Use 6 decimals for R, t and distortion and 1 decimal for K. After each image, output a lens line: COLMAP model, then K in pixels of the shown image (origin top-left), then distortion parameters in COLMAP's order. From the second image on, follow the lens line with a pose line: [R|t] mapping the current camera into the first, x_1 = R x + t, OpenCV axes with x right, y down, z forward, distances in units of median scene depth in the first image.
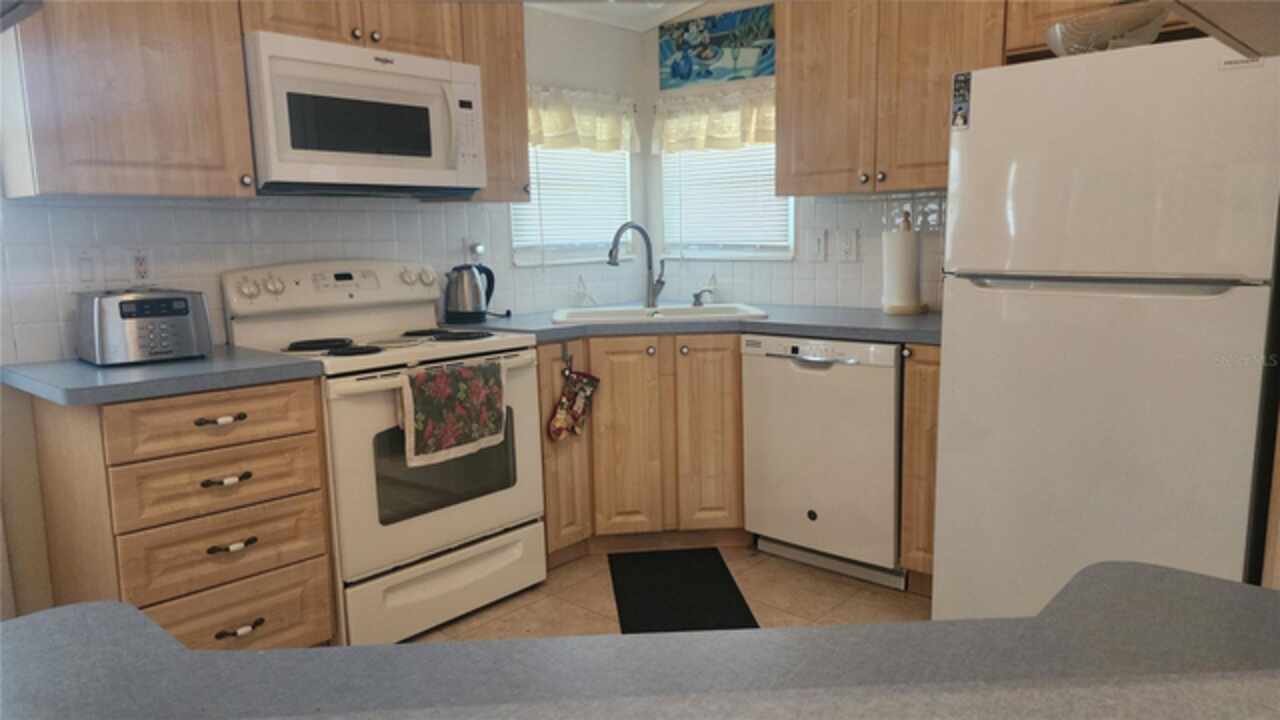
lens RADIAL K [[853.8, 0, 651.8], [0, 853.8, 354.9], [0, 0, 1]] dist [0.084281, -0.082581]
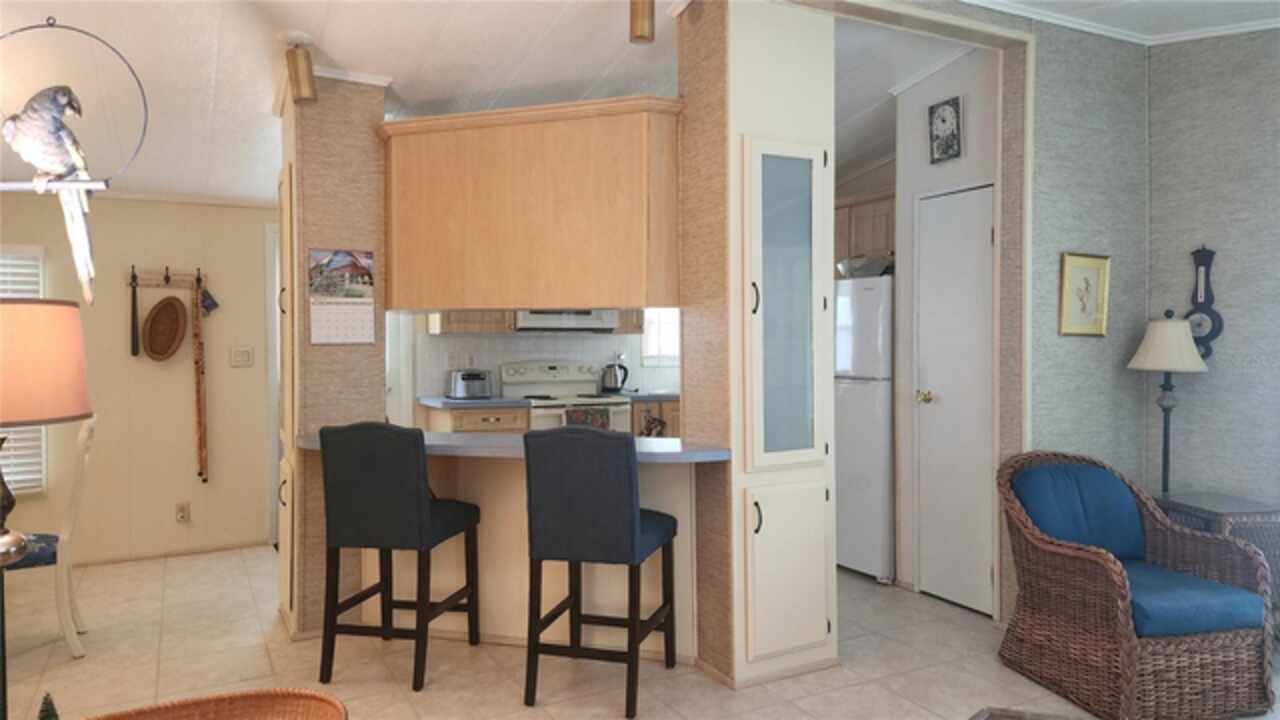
lens RADIAL K [[836.4, 0, 652.1], [0, 836.4, 355.8], [0, 0, 1]] dist [0.130902, -0.159671]
pose [[0.942374, 0.023571, -0.333729, 0.603161], [-0.065468, 0.991222, -0.114859, 0.108697], [0.328092, 0.130089, 0.935645, -0.928855]]
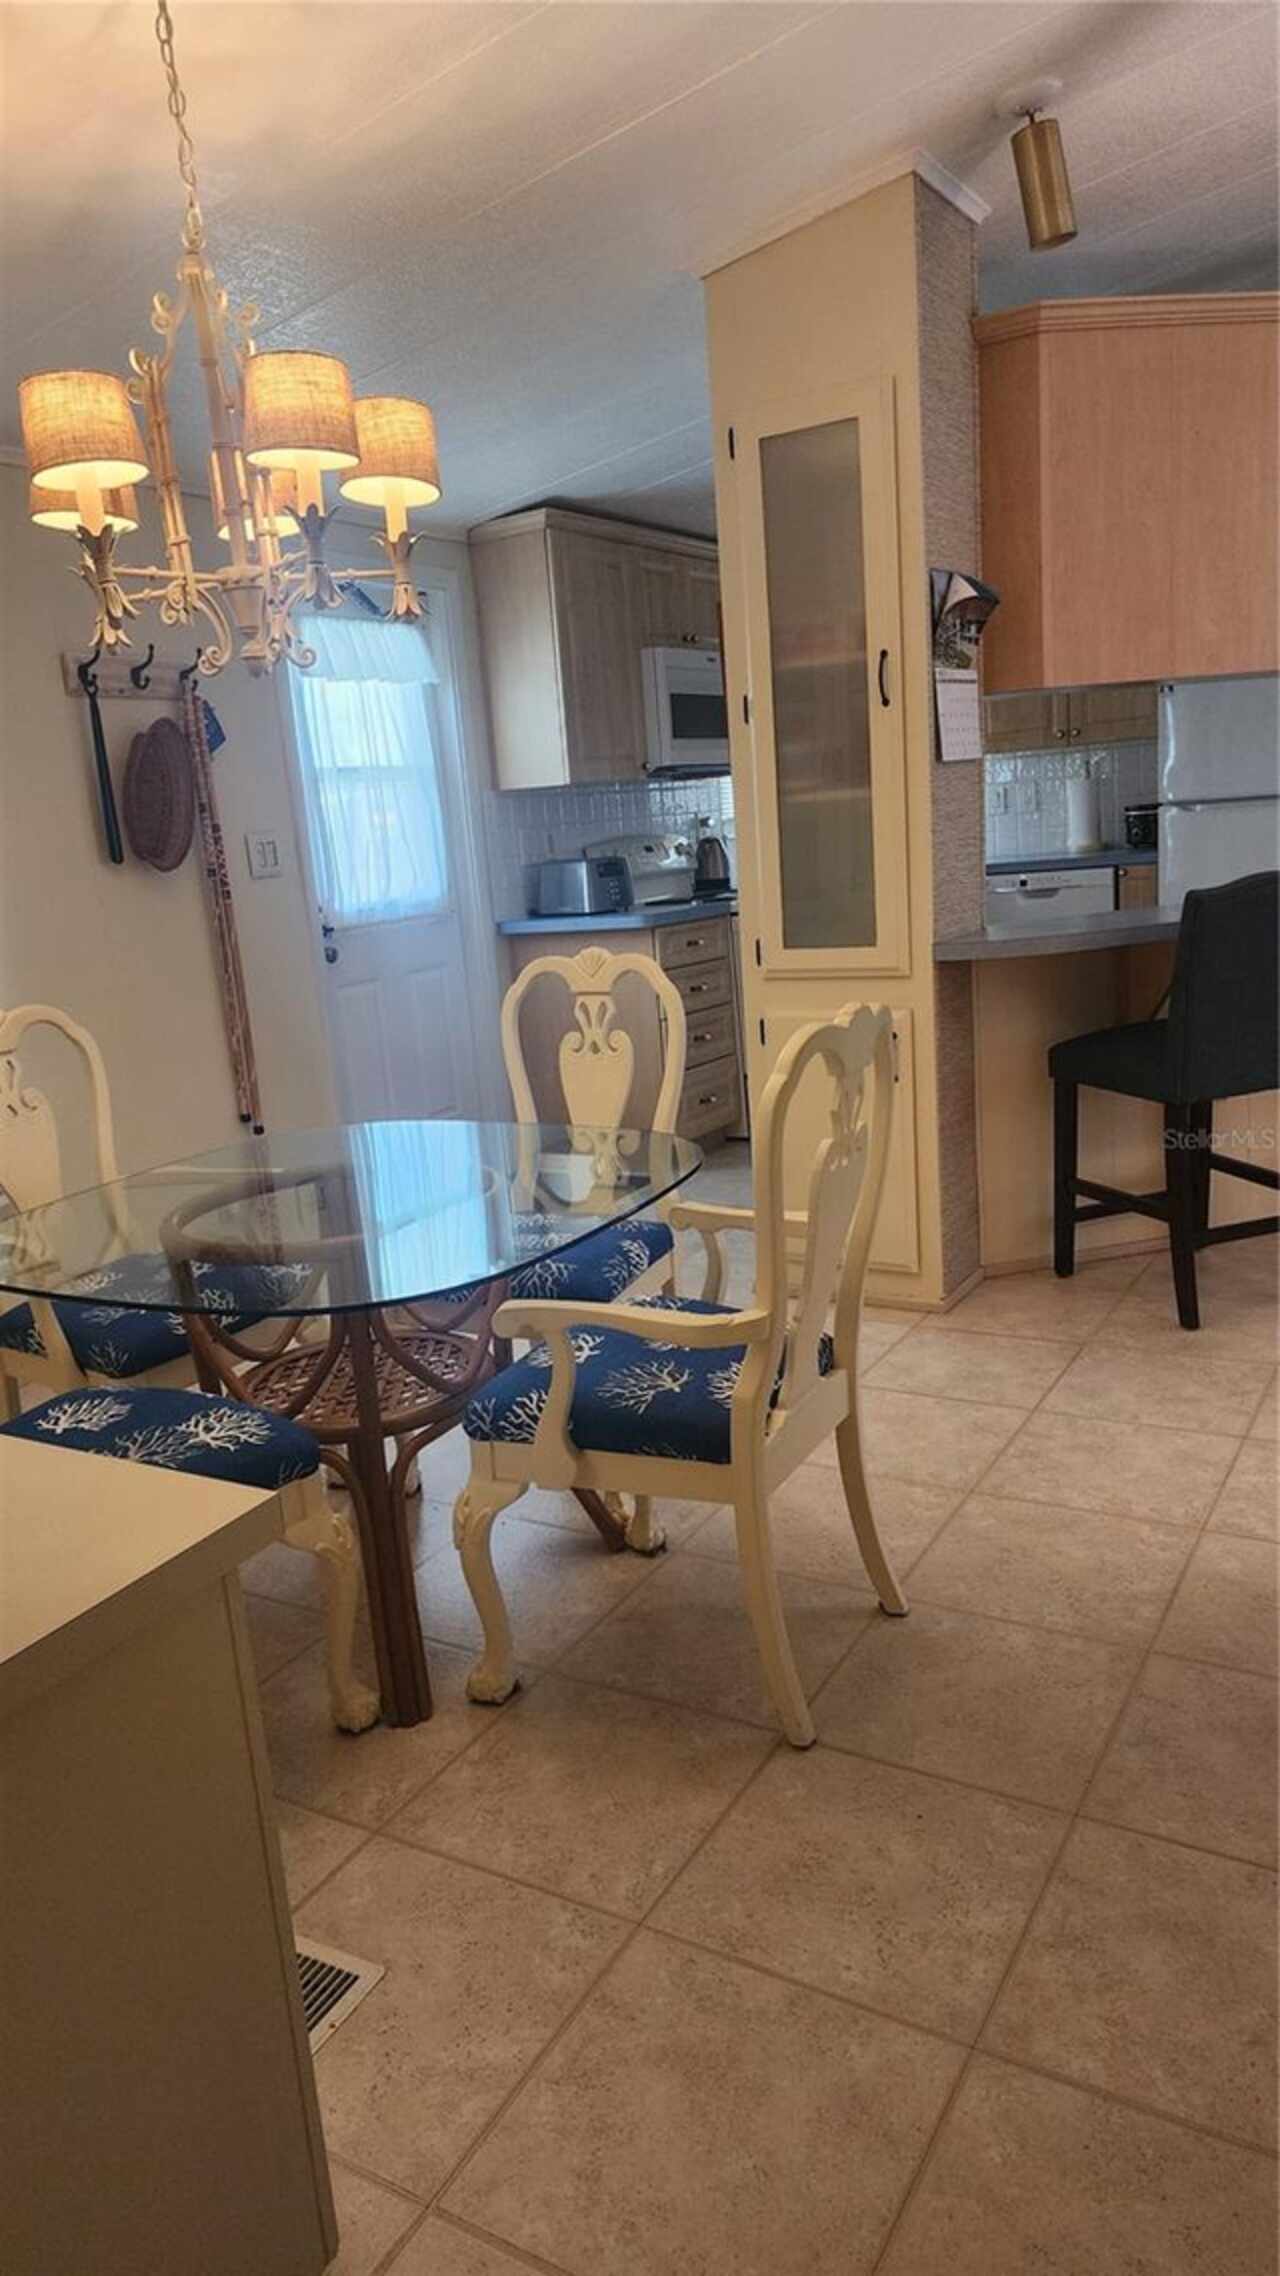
lens RADIAL K [[1518.3, 0, 629.8], [0, 1518.3, 1160.4], [0, 0, 1]] dist [0.089623, -0.090126]
pose [[0.978820, -0.102937, 0.176963, -0.812693], [0.091154, 0.993121, 0.073496, 0.176885], [-0.183312, -0.055808, 0.981469, -1.051362]]
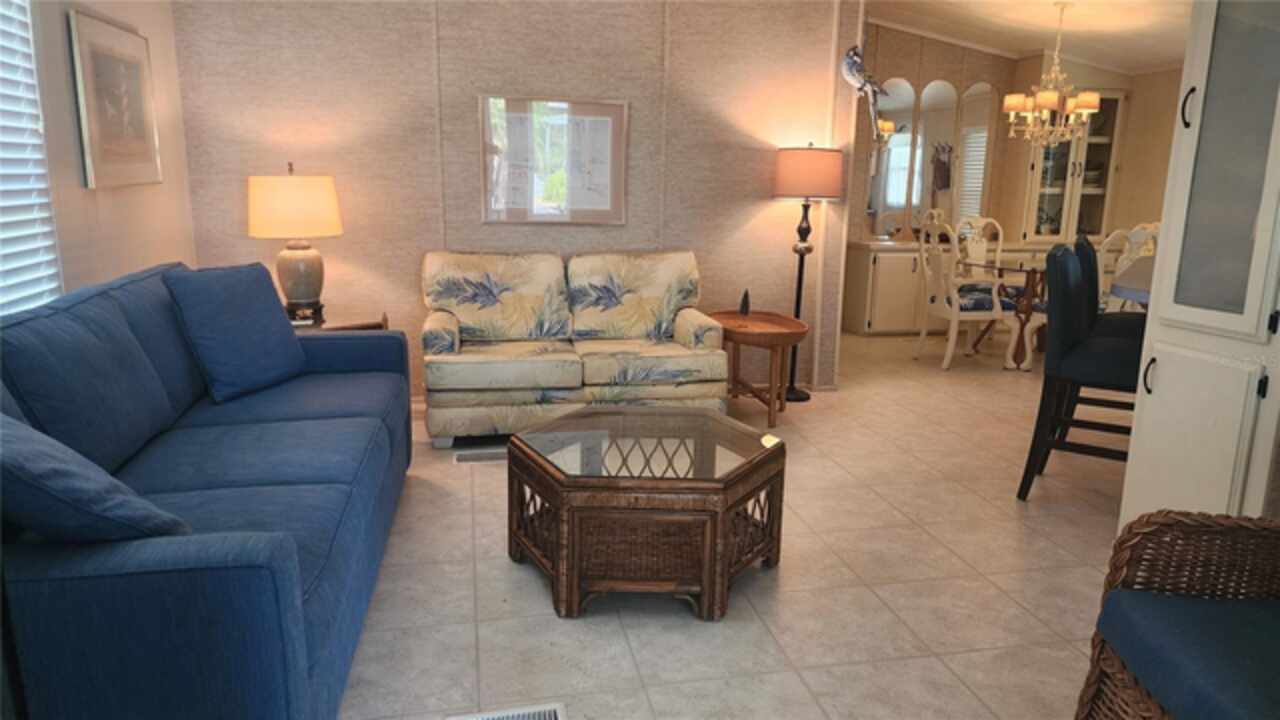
lens RADIAL K [[853.8, 0, 651.8], [0, 853.8, 354.9], [0, 0, 1]] dist [0.084281, -0.082581]
pose [[-0.579471, 0.171602, -0.796722, 1.463892], [-0.135797, 0.943586, 0.302001, -0.057465], [0.803600, 0.283193, -0.523478, 0.231365]]
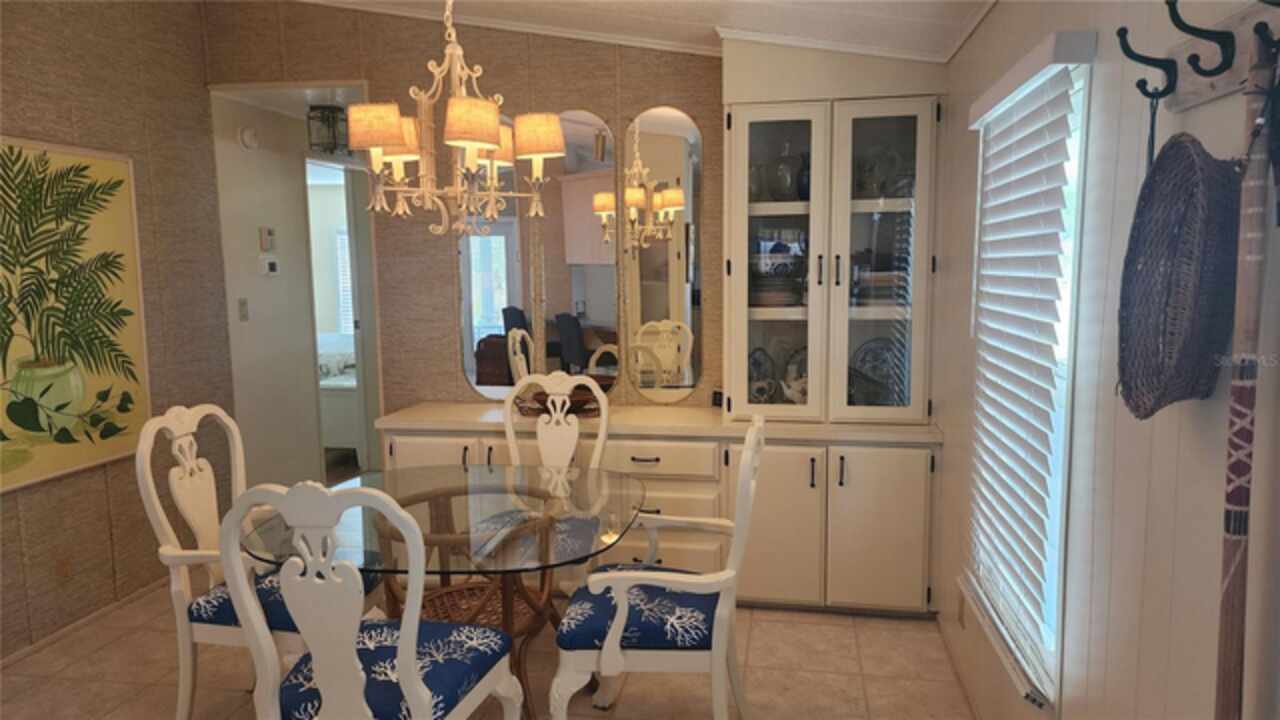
lens RADIAL K [[853.9, 0, 640.0], [0, 853.9, 360.0], [0, 0, 1]] dist [0.089623, -0.090126]
pose [[-0.845810, 0.091433, -0.525590, -0.514424], [-0.056201, 0.964450, 0.258220, -0.141804], [0.530515, 0.247944, -0.810603, 0.599803]]
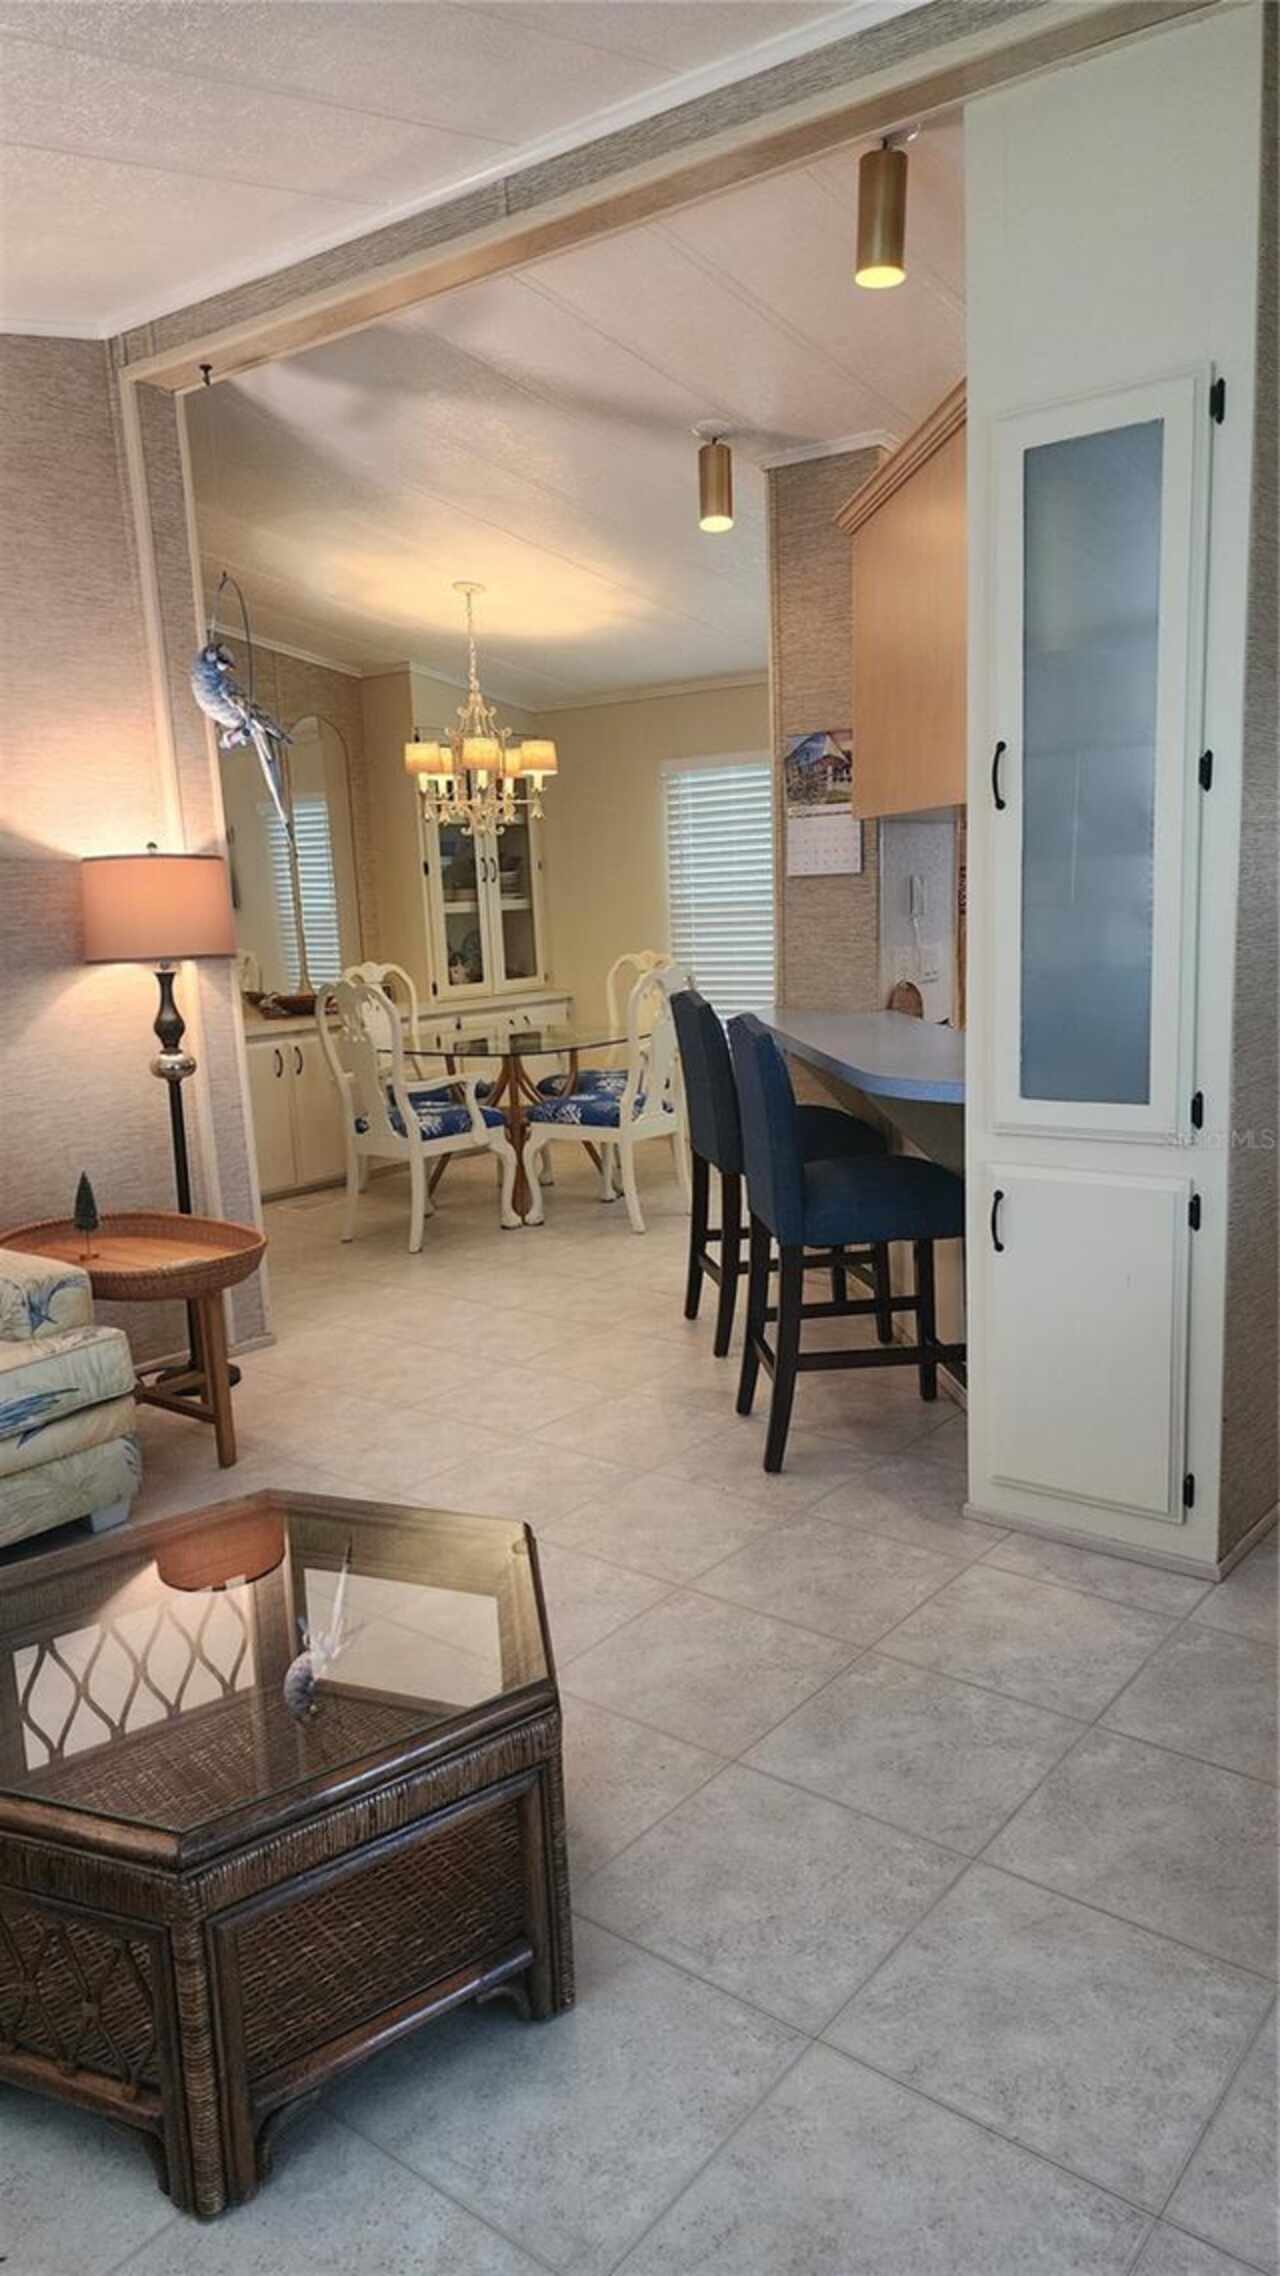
lens RADIAL K [[1534.7, 0, 667.1], [0, 1534.7, 1169.3], [0, 0, 1]] dist [0.087832, -0.090136]
pose [[0.070241, 0.206578, -0.975906, 1.353270], [-0.117716, 0.973203, 0.197533, -0.028977], [0.990560, 0.101005, 0.092677, -0.142284]]
